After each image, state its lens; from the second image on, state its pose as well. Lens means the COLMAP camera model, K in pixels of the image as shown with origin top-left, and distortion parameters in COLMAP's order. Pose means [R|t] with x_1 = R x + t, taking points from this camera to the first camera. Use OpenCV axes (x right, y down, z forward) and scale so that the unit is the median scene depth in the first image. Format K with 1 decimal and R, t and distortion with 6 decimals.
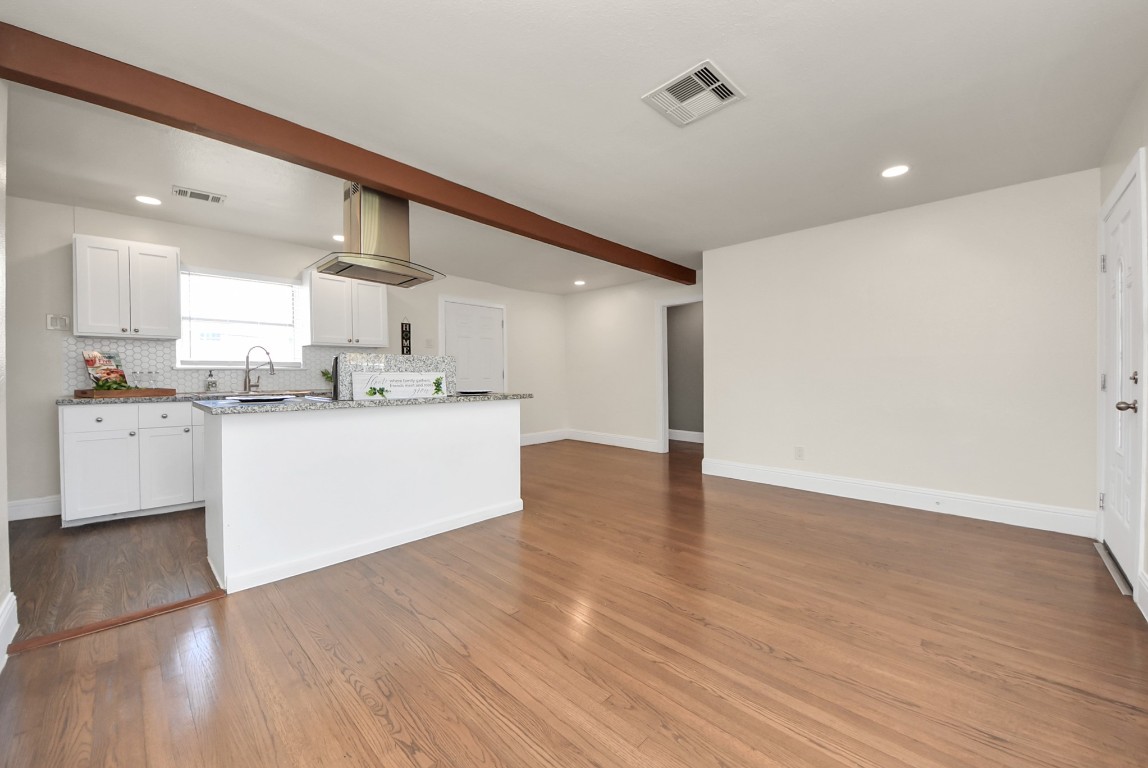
lens RADIAL K [[424.3, 0, 574.0], [0, 424.3, 384.0], [0, 0, 1]] dist [0.016234, -0.011092]
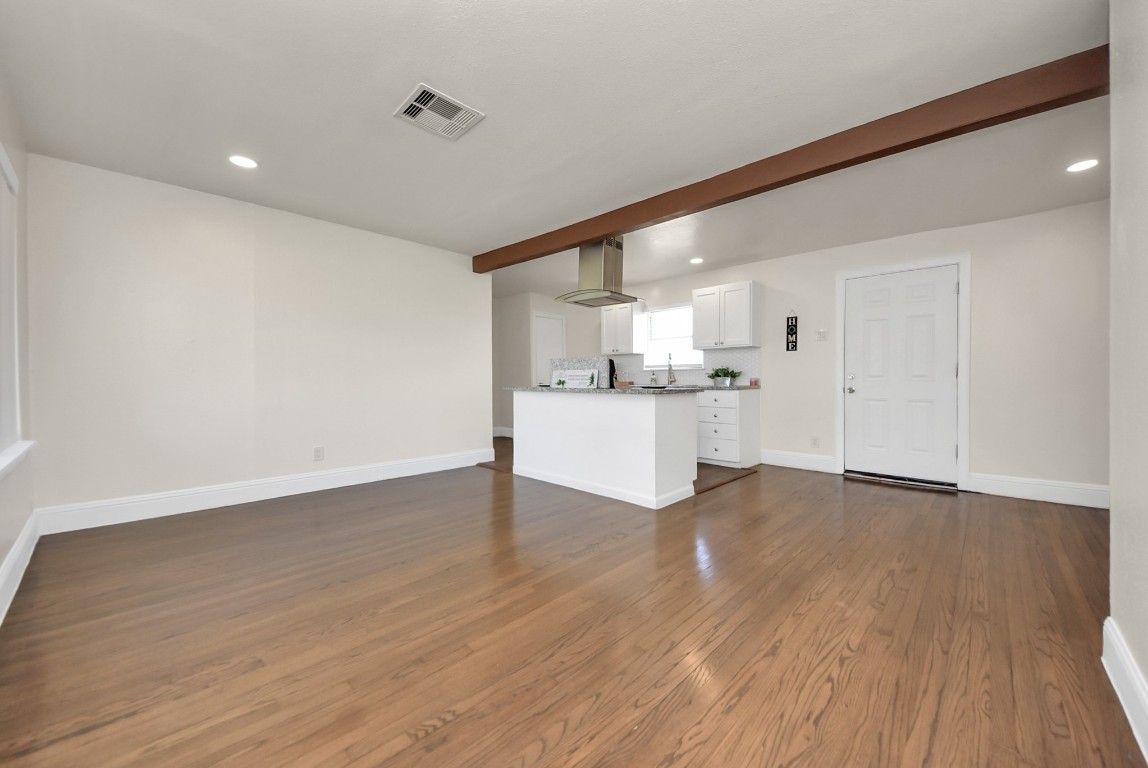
lens RADIAL K [[431.3, 0, 586.4], [0, 431.3, 381.3], [0, 0, 1]] dist [0.020832, -0.014319]
pose [[0.022609, 0.005114, -0.999731, 1.014497], [-0.016555, 0.999852, 0.004740, 0.003322], [0.999607, 0.016443, 0.022690, 0.963410]]
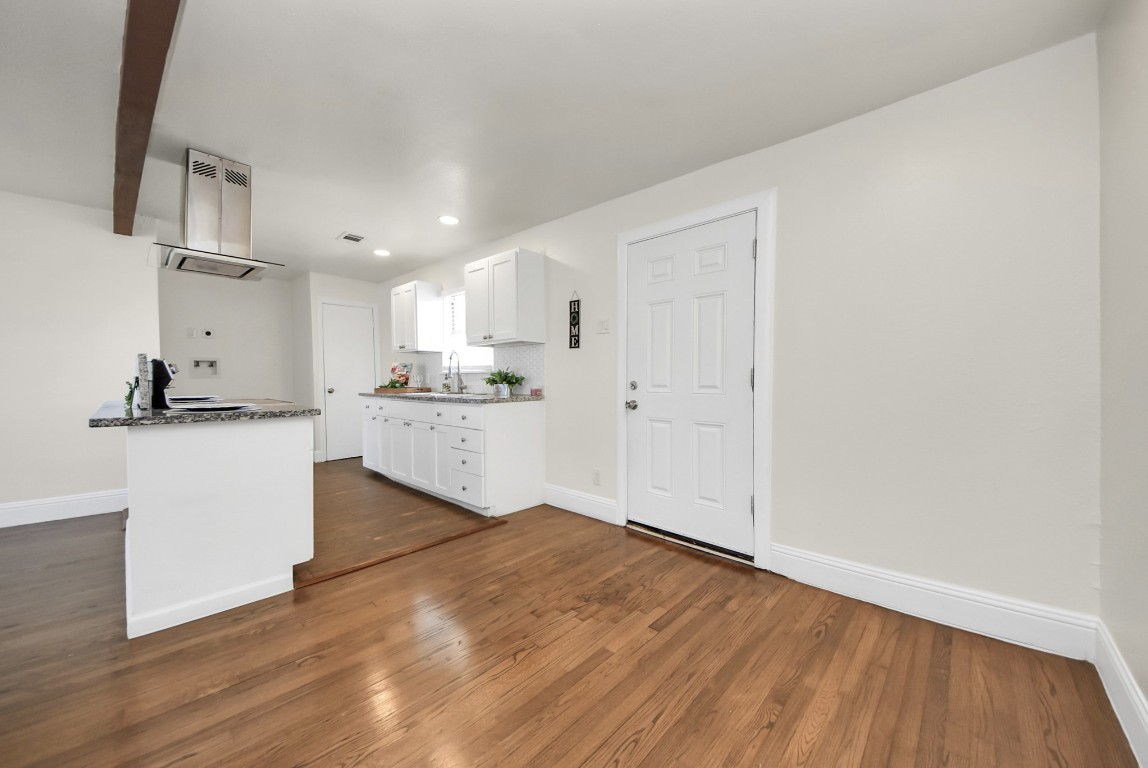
lens RADIAL K [[385.8, 0, 595.0], [0, 385.8, 381.0], [0, 0, 1]] dist [0.024758, -0.013950]
pose [[0.077354, 0.016328, -0.996870, 0.402444], [-0.016089, 0.999756, 0.015127, -0.047857], [0.996874, 0.014869, 0.077597, 1.807987]]
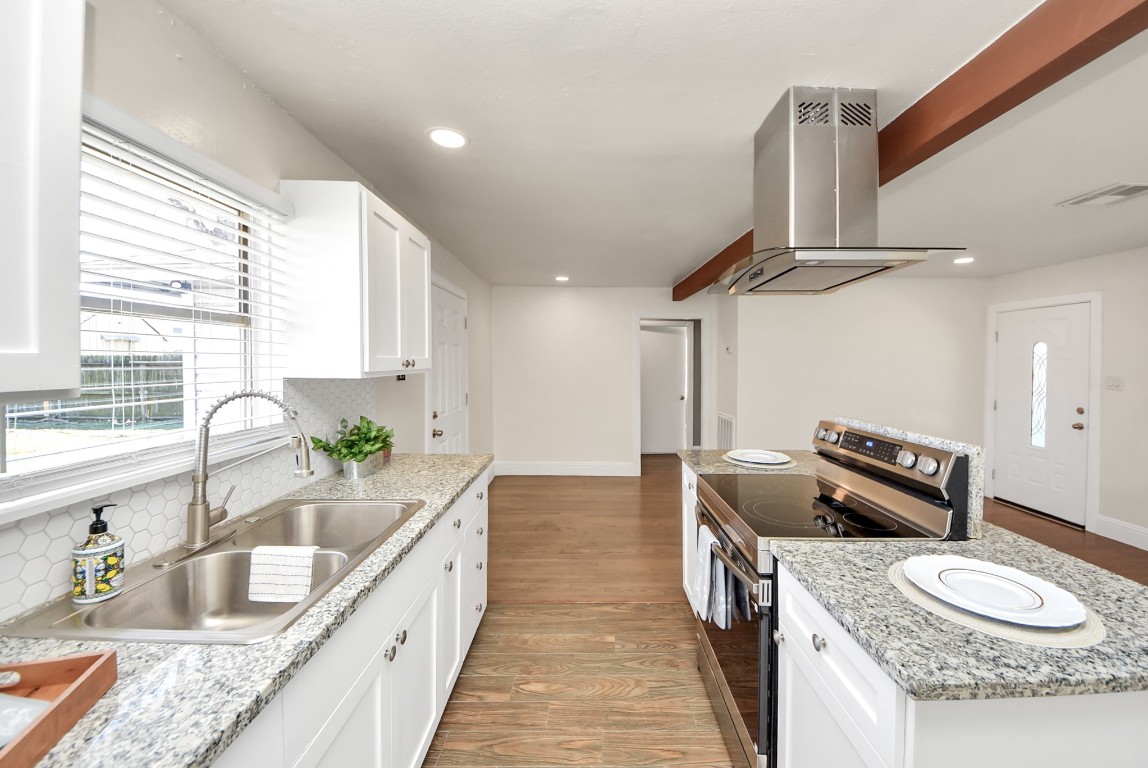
lens RADIAL K [[435.7, 0, 591.9], [0, 435.7, 368.9], [0, 0, 1]] dist [0.021932, -0.019164]
pose [[0.708336, -0.001336, 0.705874, -1.111752], [0.000385, 0.999999, 0.001505, -0.149934], [-0.705875, -0.000794, 0.708336, 0.842531]]
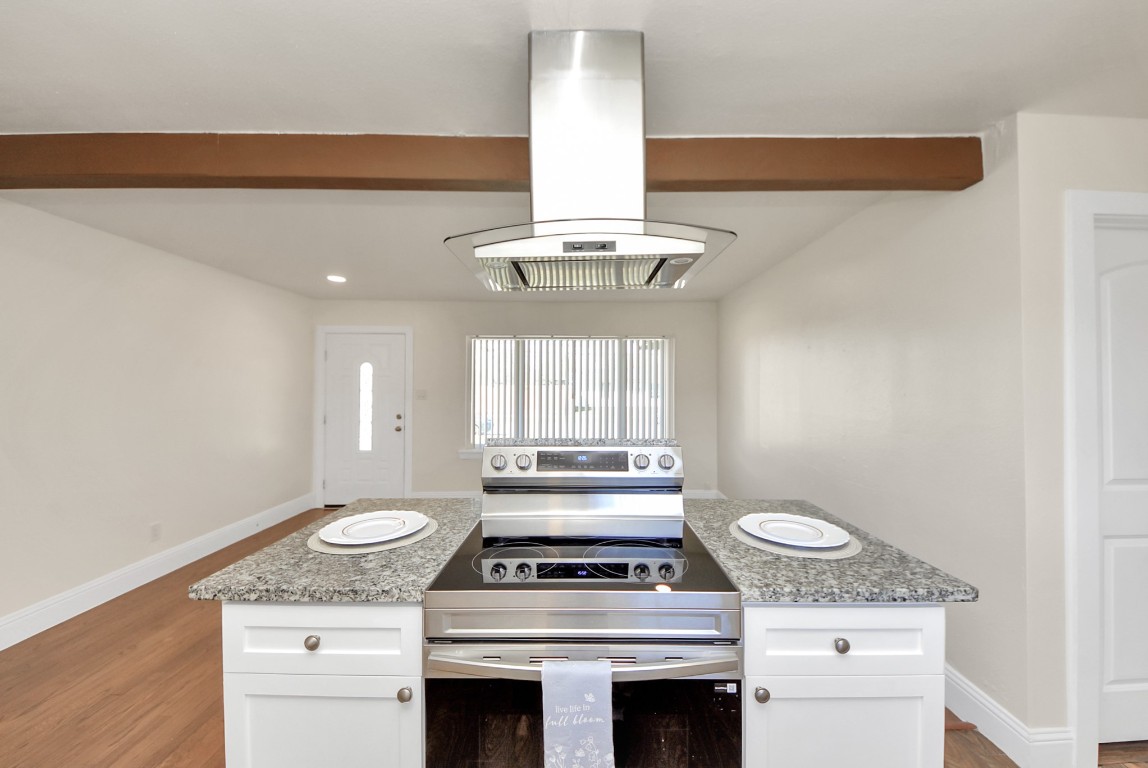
lens RADIAL K [[424.3, 0, 574.0], [0, 424.3, 384.0], [0, 0, 1]] dist [0.016234, -0.011092]
pose [[-0.692683, 0.007222, 0.721206, -0.809699], [0.015959, 0.999859, 0.005317, -0.146483], [-0.721066, 0.015193, -0.692700, 1.402744]]
